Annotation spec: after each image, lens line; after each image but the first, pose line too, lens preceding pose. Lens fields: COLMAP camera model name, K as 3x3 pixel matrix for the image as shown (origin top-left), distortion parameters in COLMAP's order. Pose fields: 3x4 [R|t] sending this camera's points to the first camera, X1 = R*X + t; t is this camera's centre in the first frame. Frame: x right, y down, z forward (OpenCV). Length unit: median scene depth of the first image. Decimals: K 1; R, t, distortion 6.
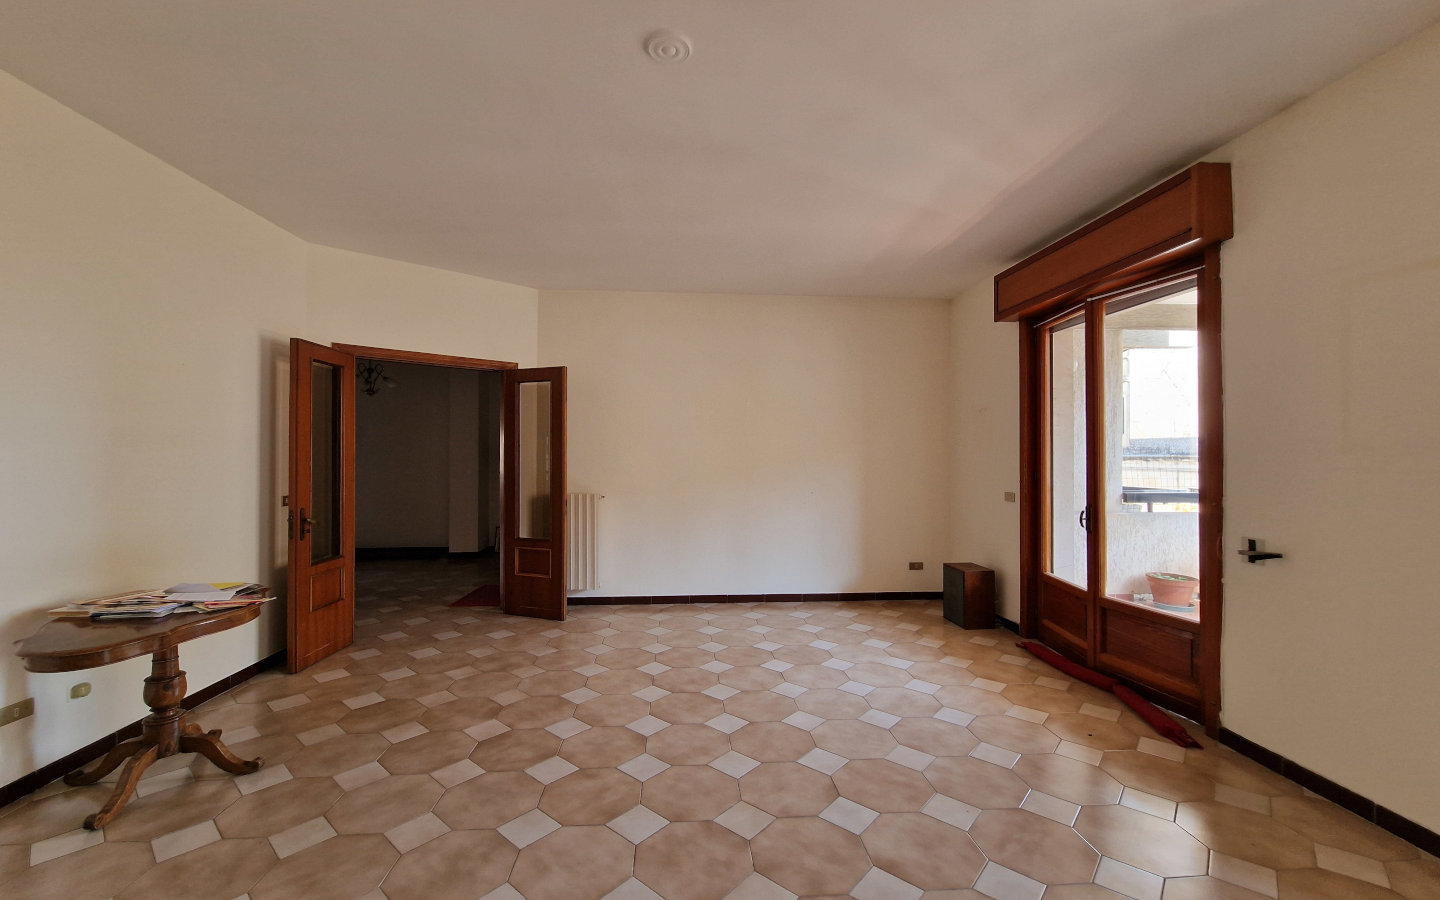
lens RADIAL K [[592.6, 0, 721.6], [0, 592.6, 447.9], [0, 0, 1]] dist [-0.010656, -0.000537]
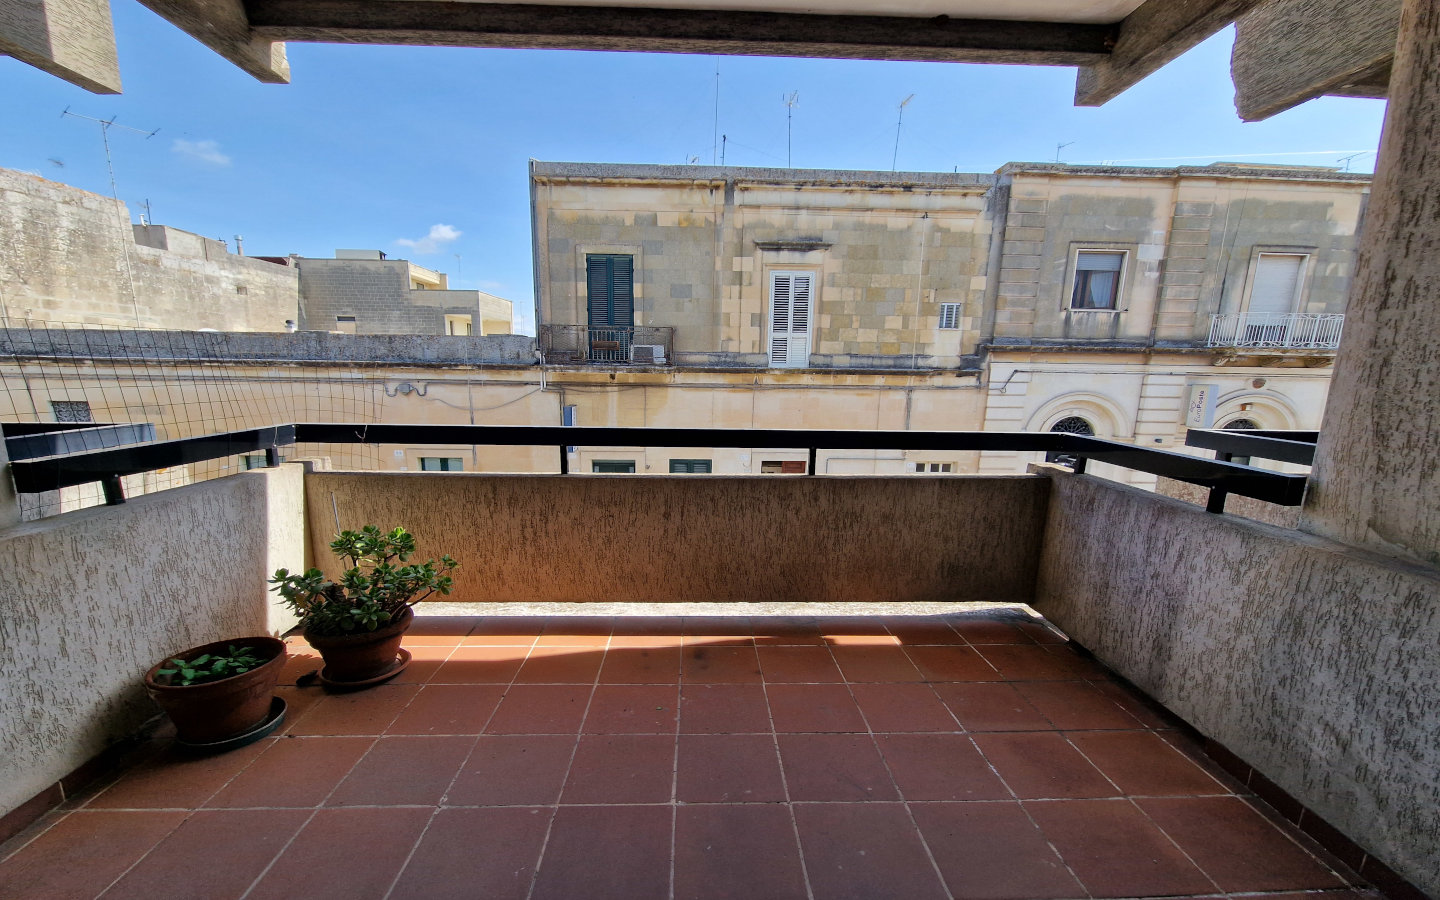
lens RADIAL K [[592.6, 0, 724.3], [0, 592.6, 480.6], [0, 0, 1]] dist [-0.010656, -0.000537]
pose [[0.027592, -0.194858, 0.980443, 0.555416], [-0.023975, 0.980406, 0.195526, 0.024348], [-0.999332, -0.028901, 0.022380, 0.882784]]
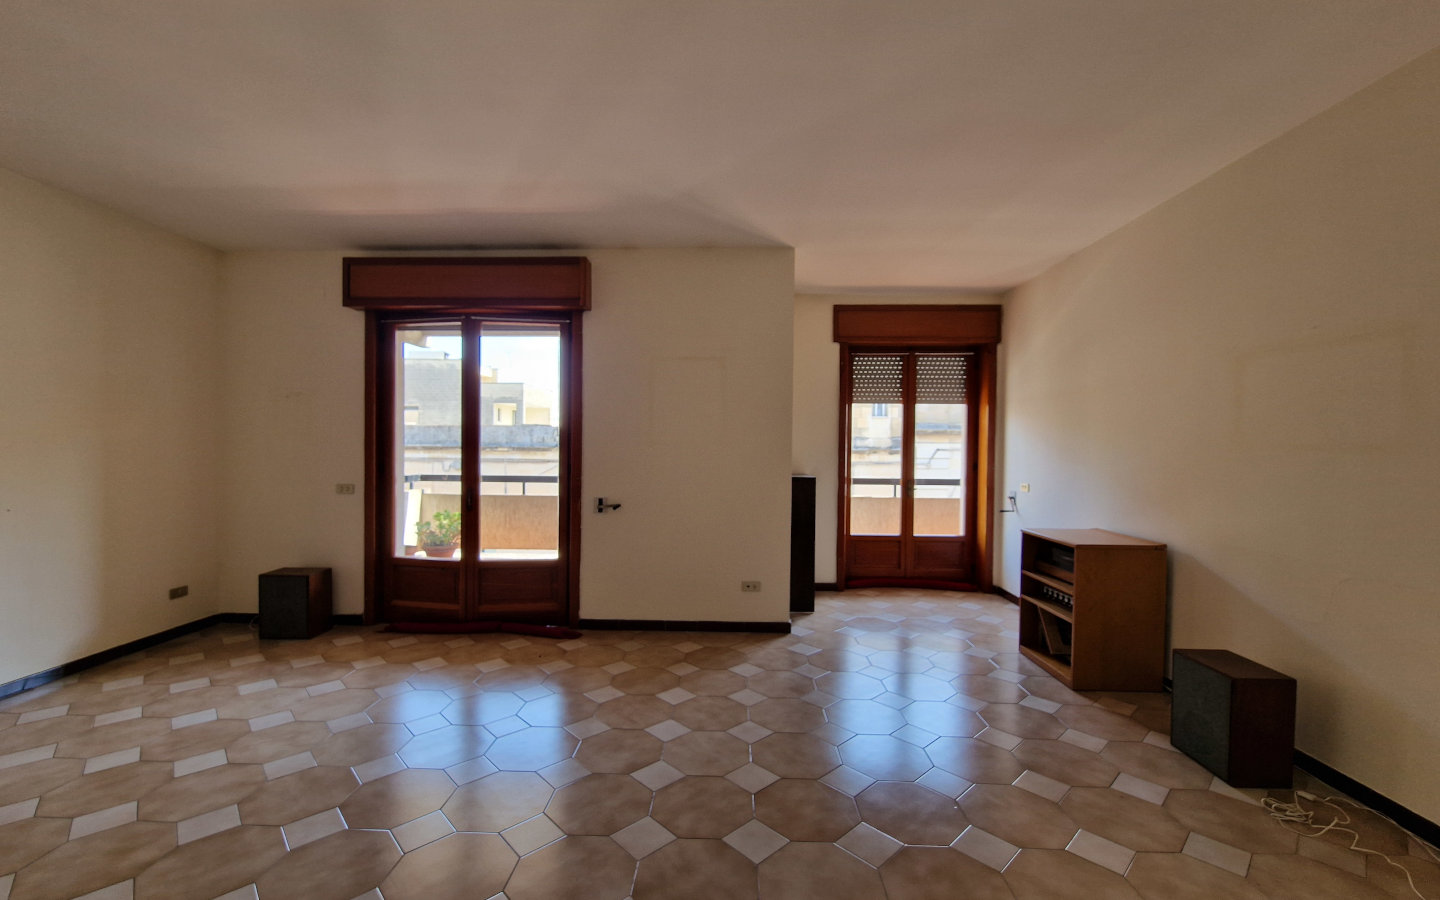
lens RADIAL K [[592.6, 0, 718.3], [0, 592.6, 447.7], [0, 0, 1]] dist [-0.010656, -0.000537]
pose [[0.097212, -0.008914, 0.995224, -0.468461], [-0.017464, 0.999791, 0.010660, -0.006390], [-0.995110, -0.018417, 0.097036, 0.331405]]
